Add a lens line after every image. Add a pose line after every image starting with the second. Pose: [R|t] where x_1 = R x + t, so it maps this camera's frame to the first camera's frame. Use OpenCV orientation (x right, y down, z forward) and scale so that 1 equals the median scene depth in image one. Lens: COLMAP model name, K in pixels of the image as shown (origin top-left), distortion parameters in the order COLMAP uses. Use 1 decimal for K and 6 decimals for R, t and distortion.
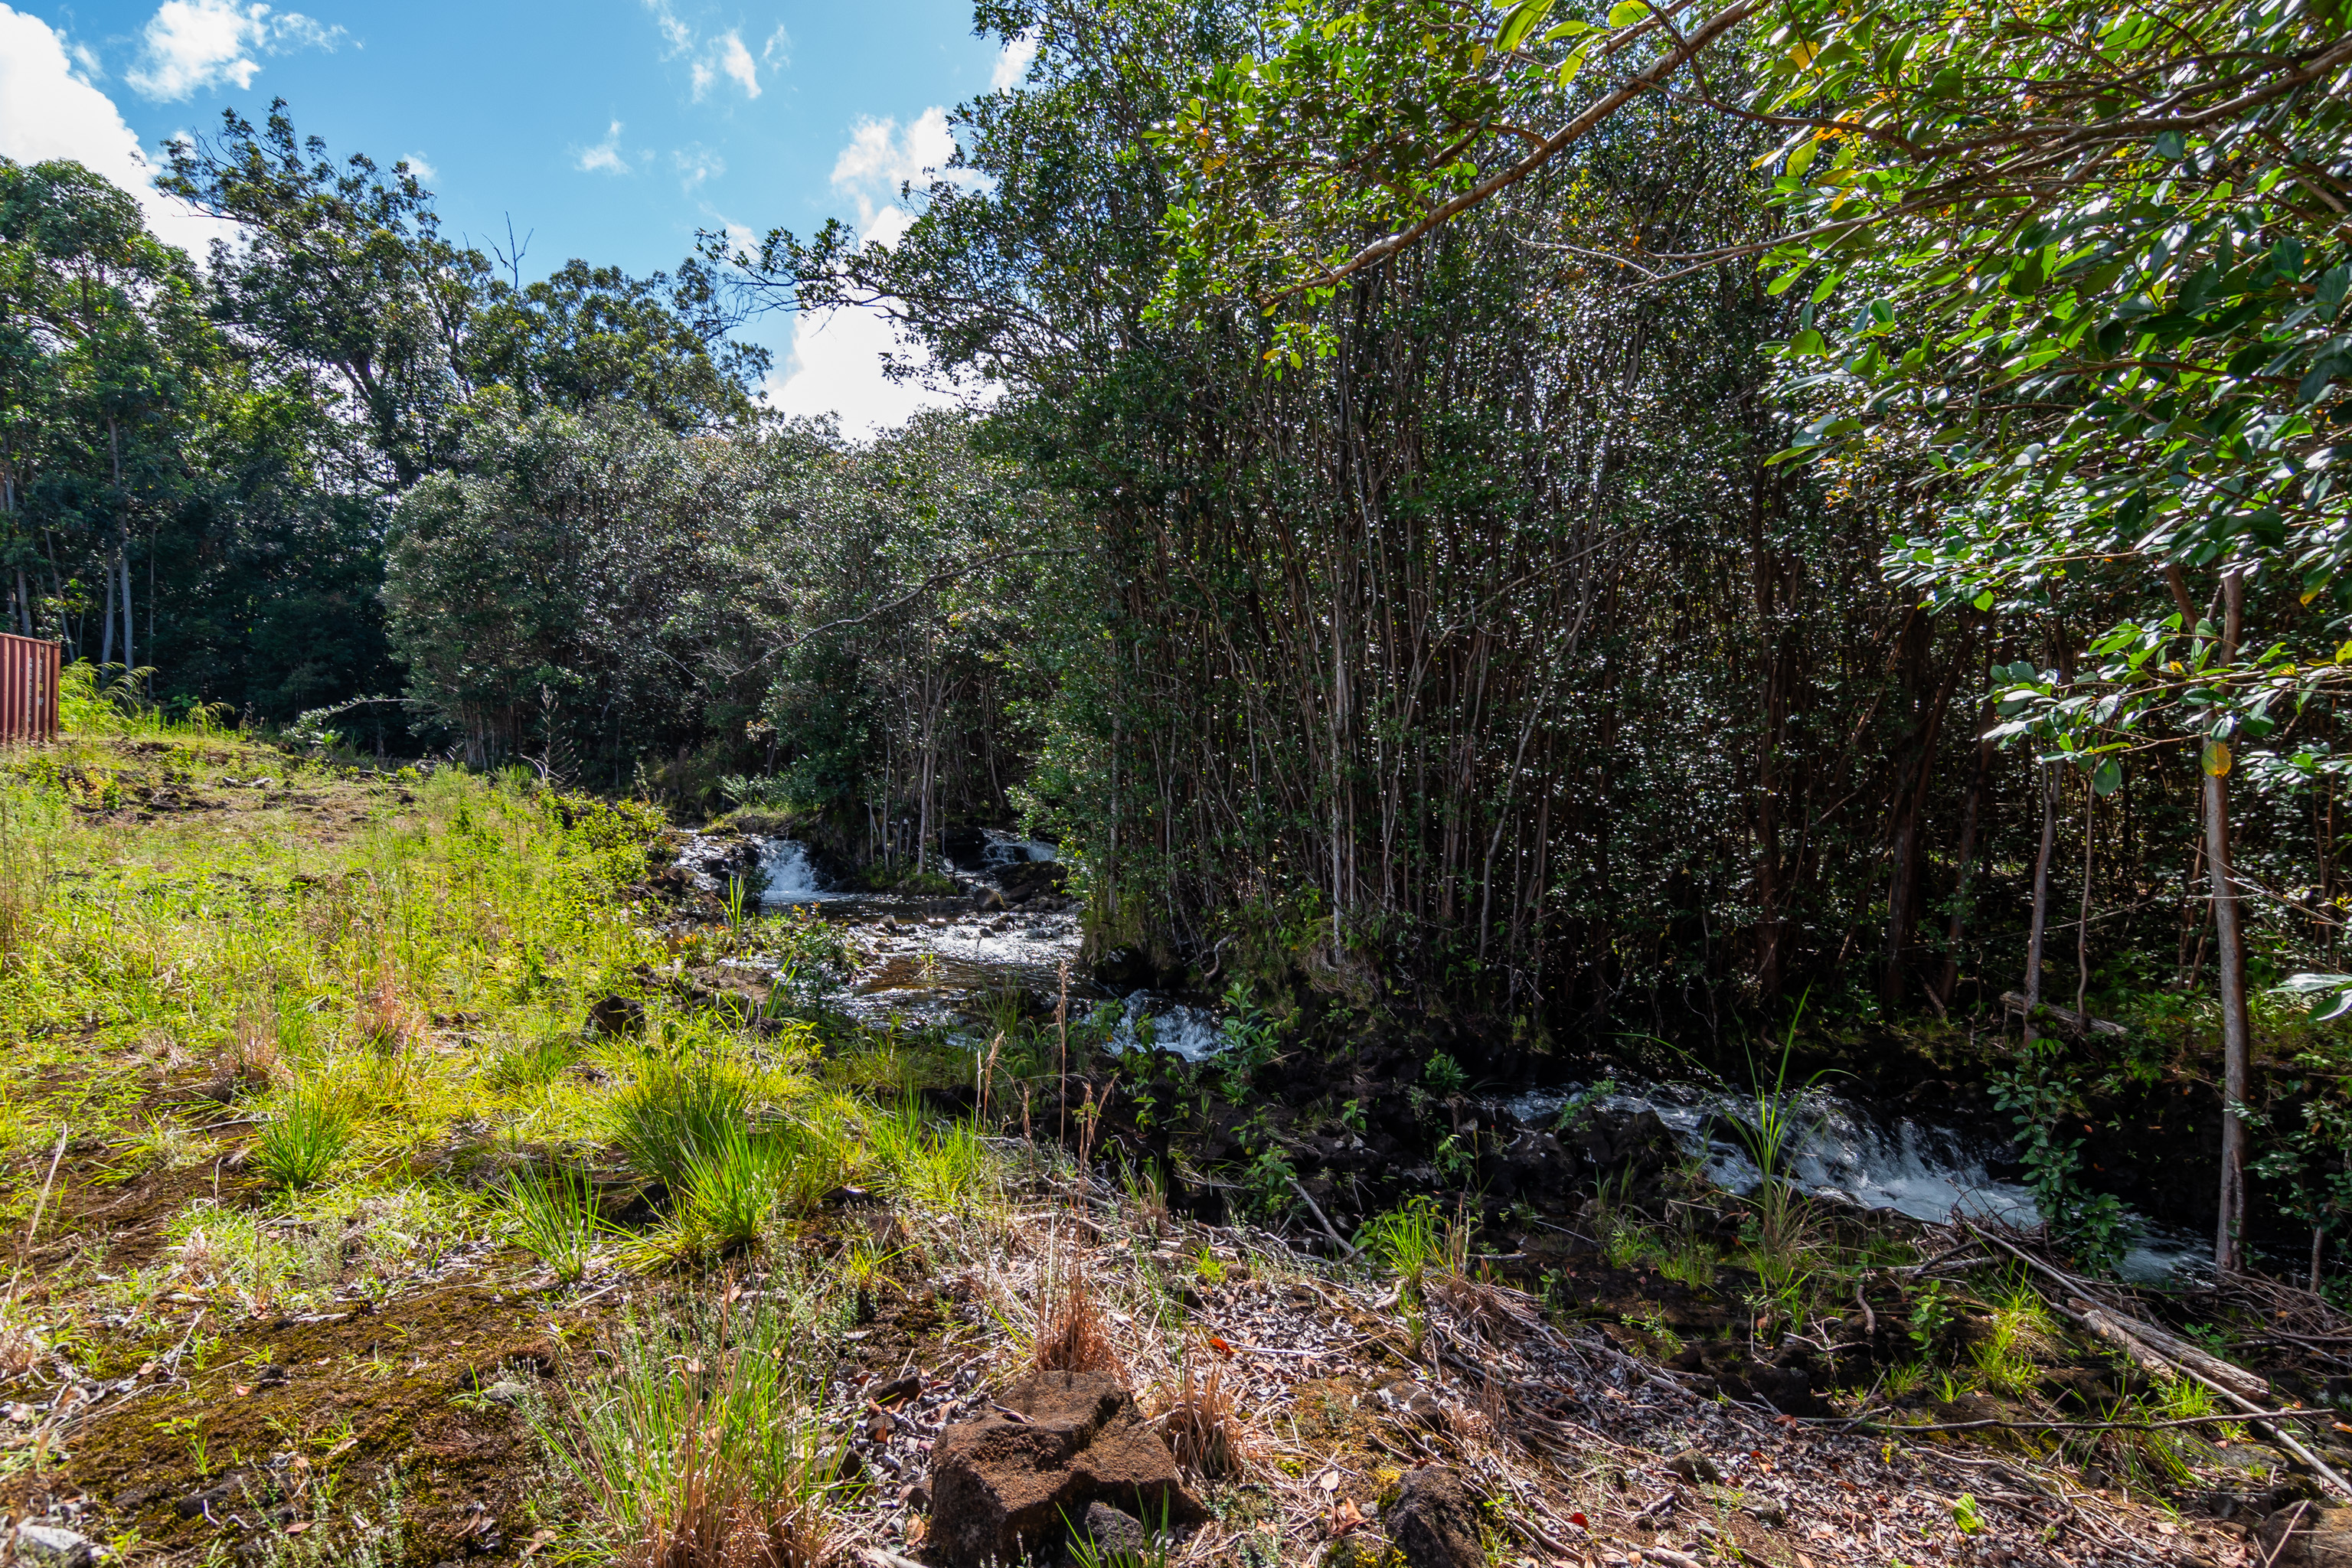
lens RADIAL K [[1257.4, 0, 1161.8], [0, 1257.4, 777.7], [0, 0, 1]] dist [0.004029, -0.000668]
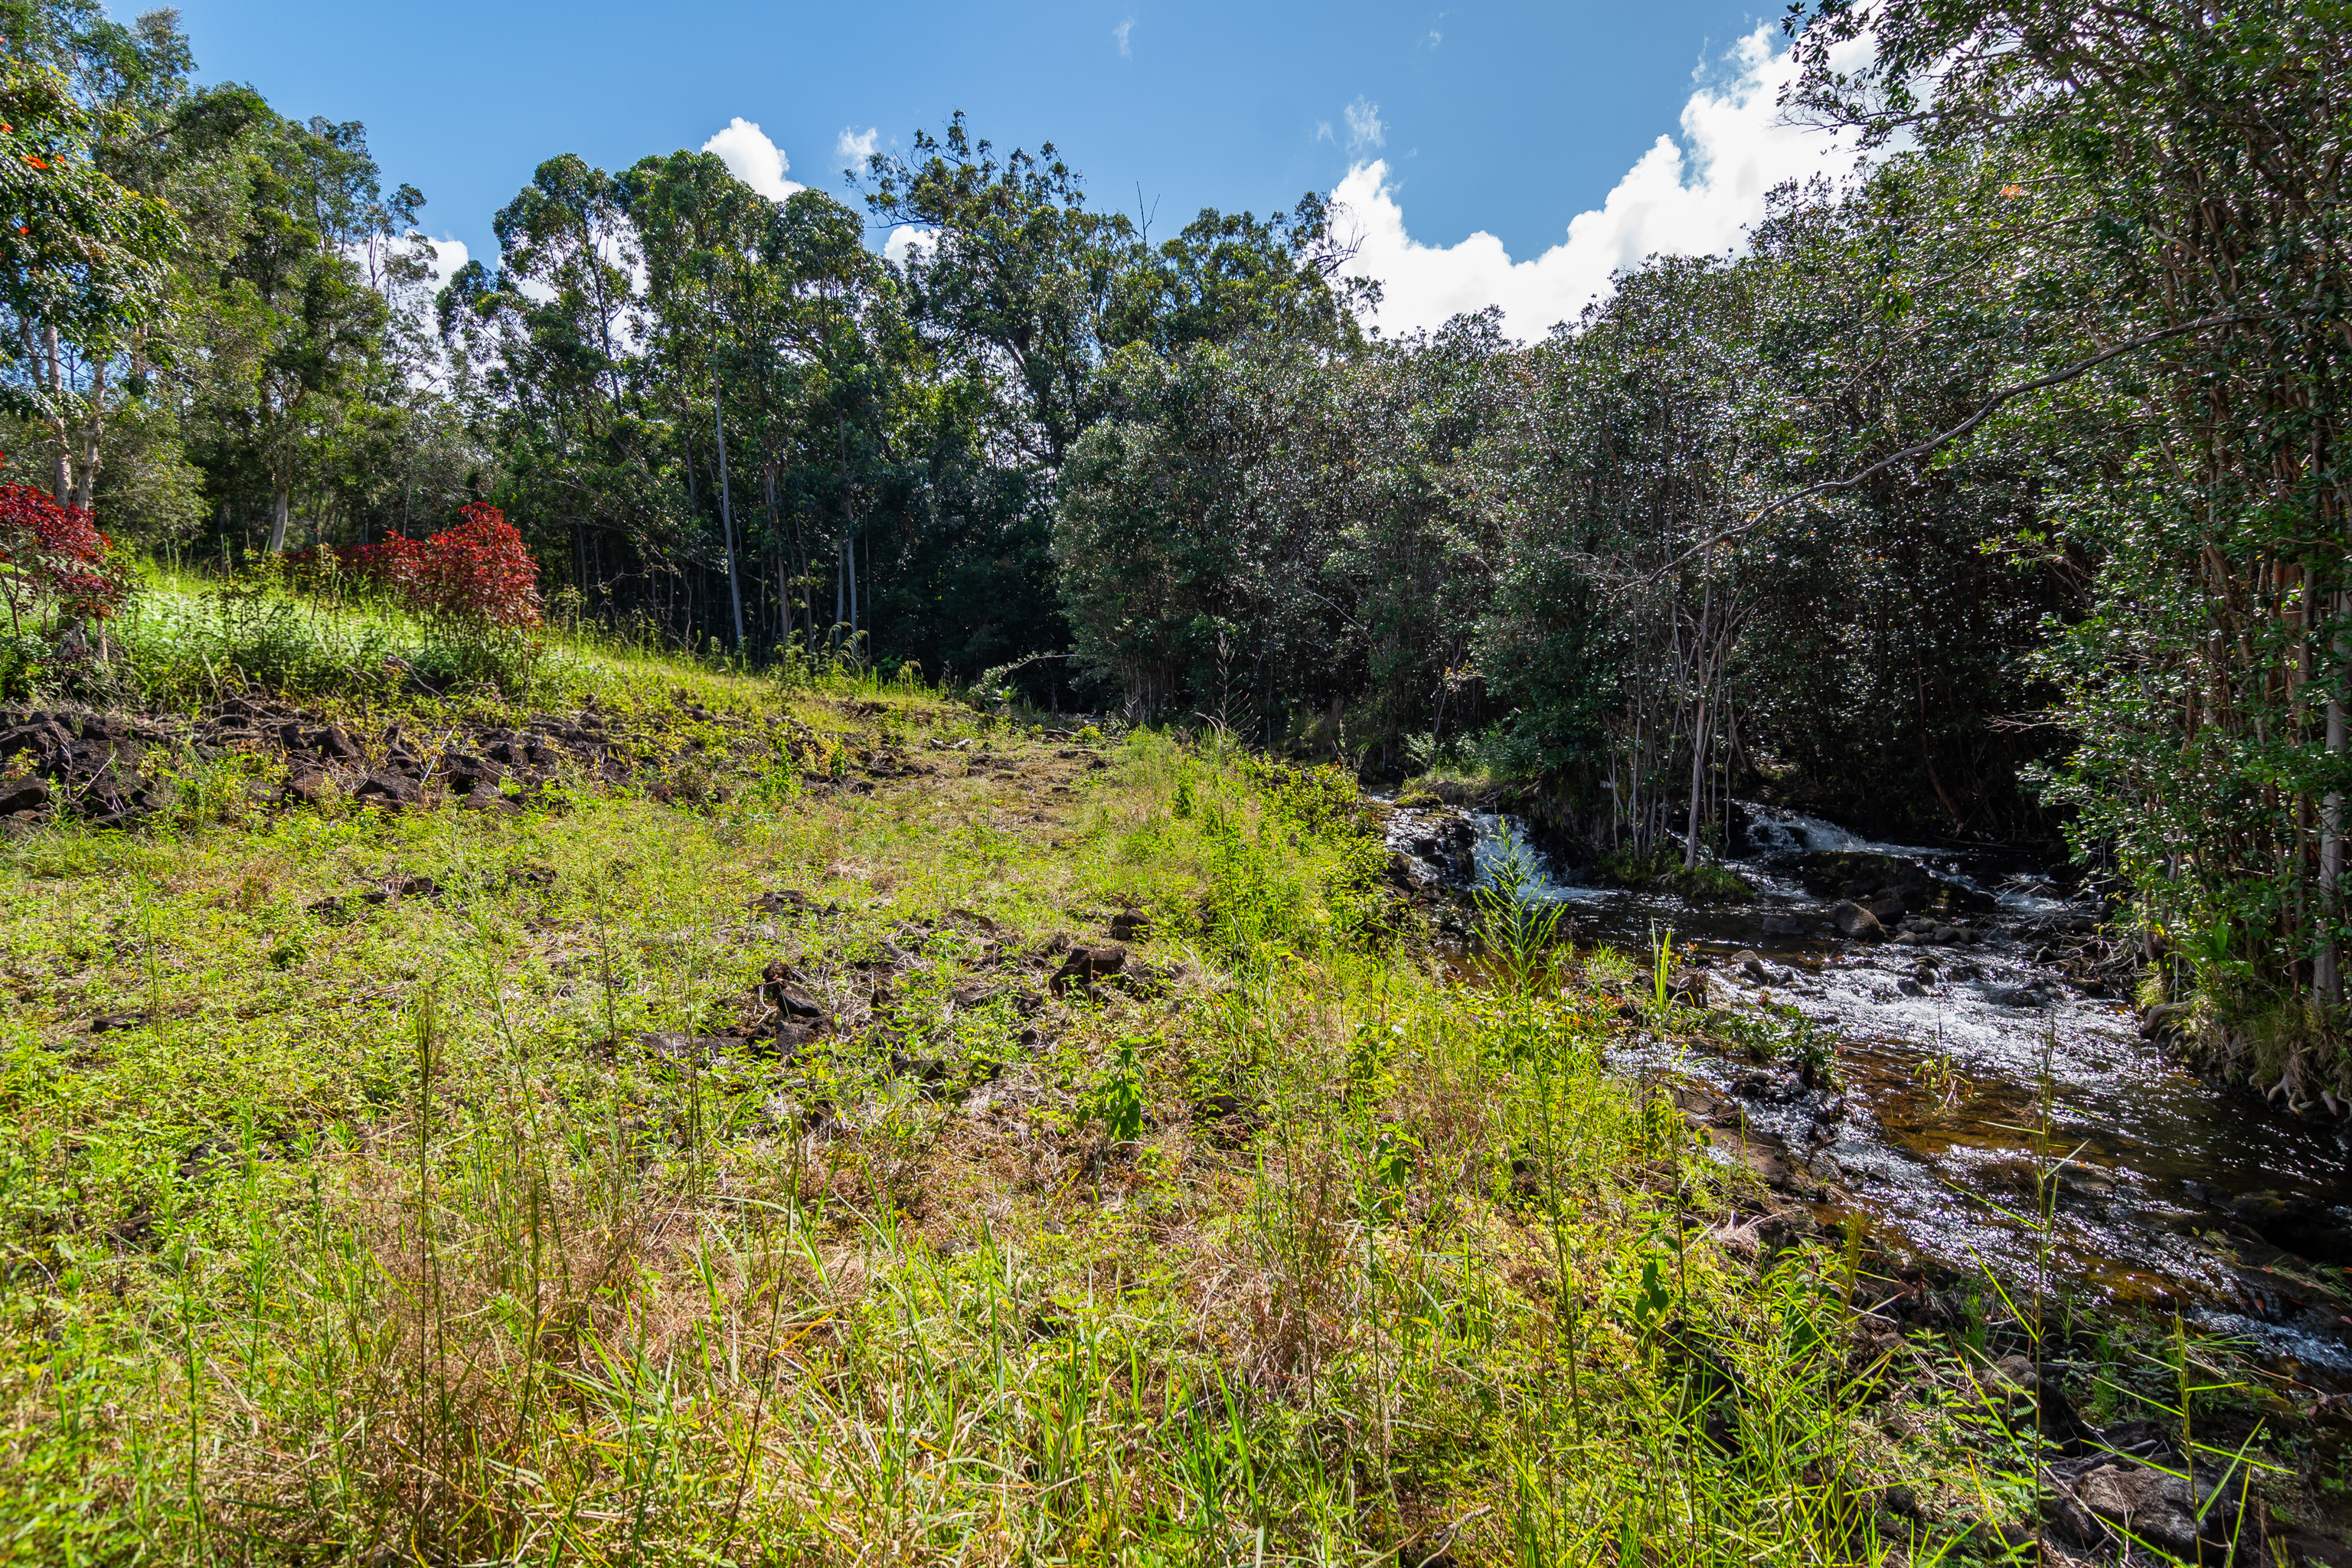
lens RADIAL K [[1257.4, 0, 1164.0], [0, 1257.4, 776.1], [0, 0, 1]] dist [0.004029, -0.000668]
pose [[0.901774, 0.014007, -0.431981, -0.100034], [0.003930, 0.999168, 0.040603, -0.006132], [0.432190, -0.038312, 0.900969, 0.124821]]
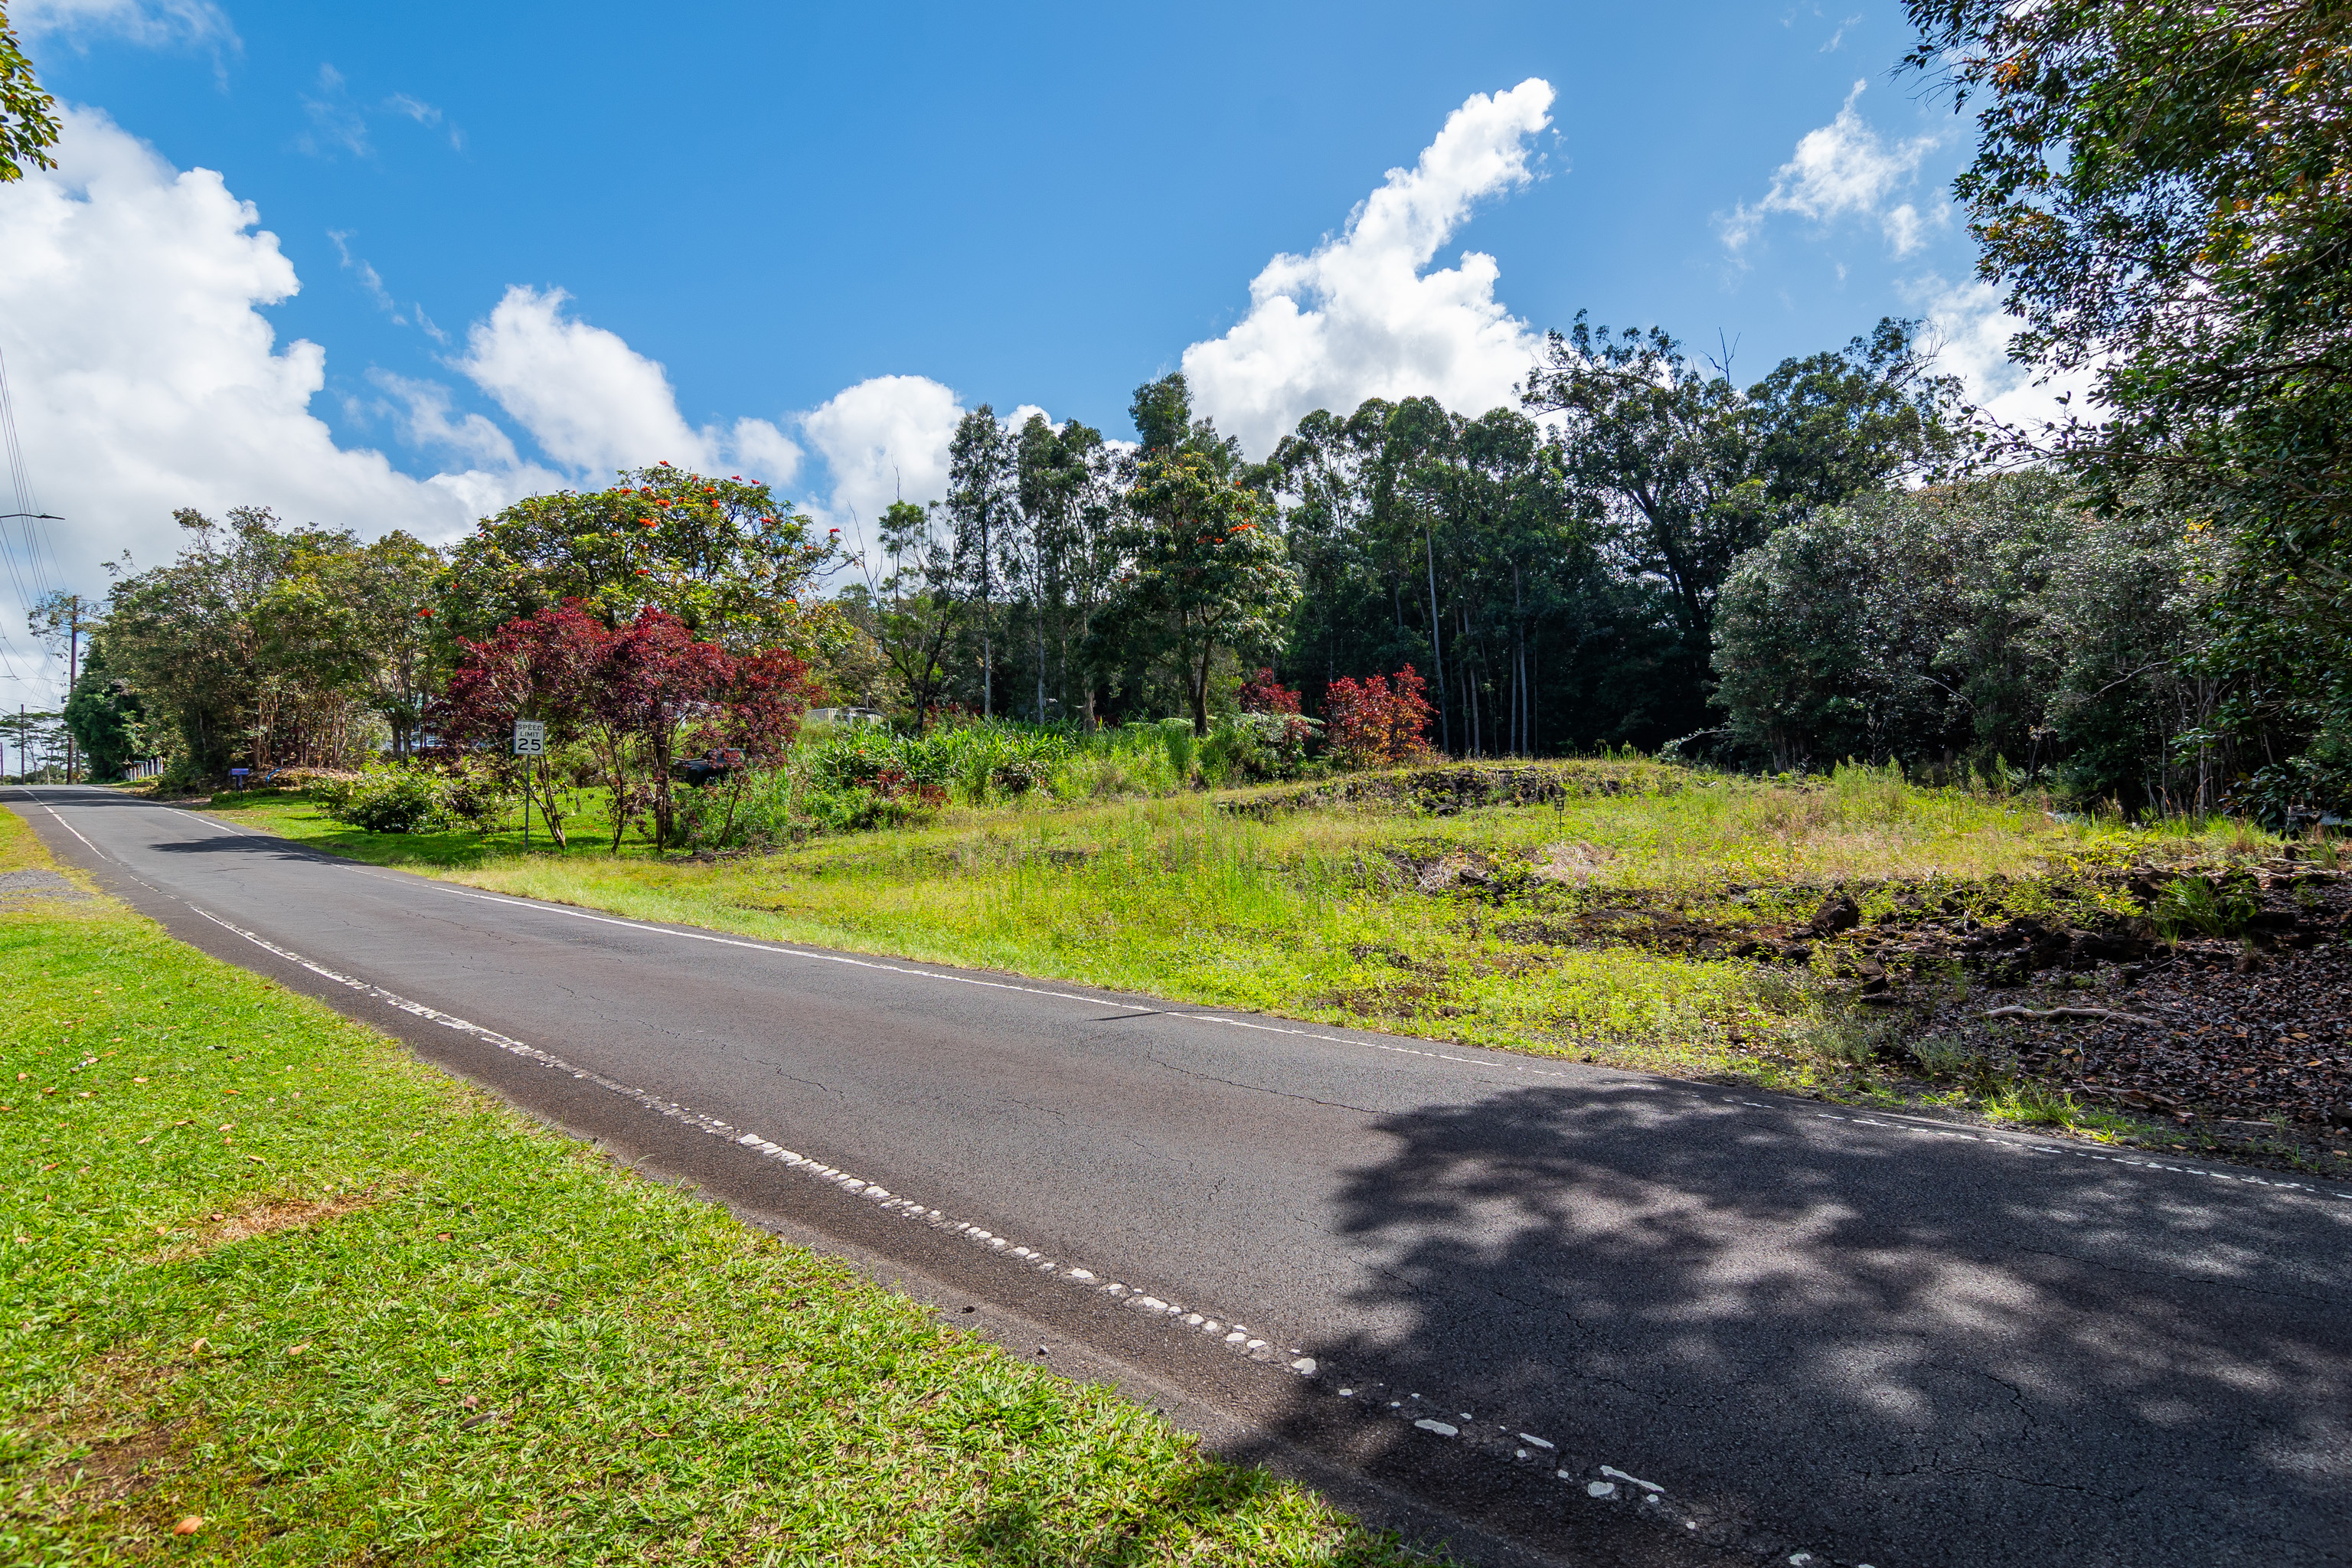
lens RADIAL K [[1257.4, 0, 1189.2], [0, 1257.4, 791.6], [0, 0, 1]] dist [0.004029, -0.000668]
pose [[0.670672, -0.033429, -0.741000, 0.048224], [0.029528, 0.999395, -0.018361, 0.016831], [0.741166, -0.009566, 0.671254, -0.422479]]
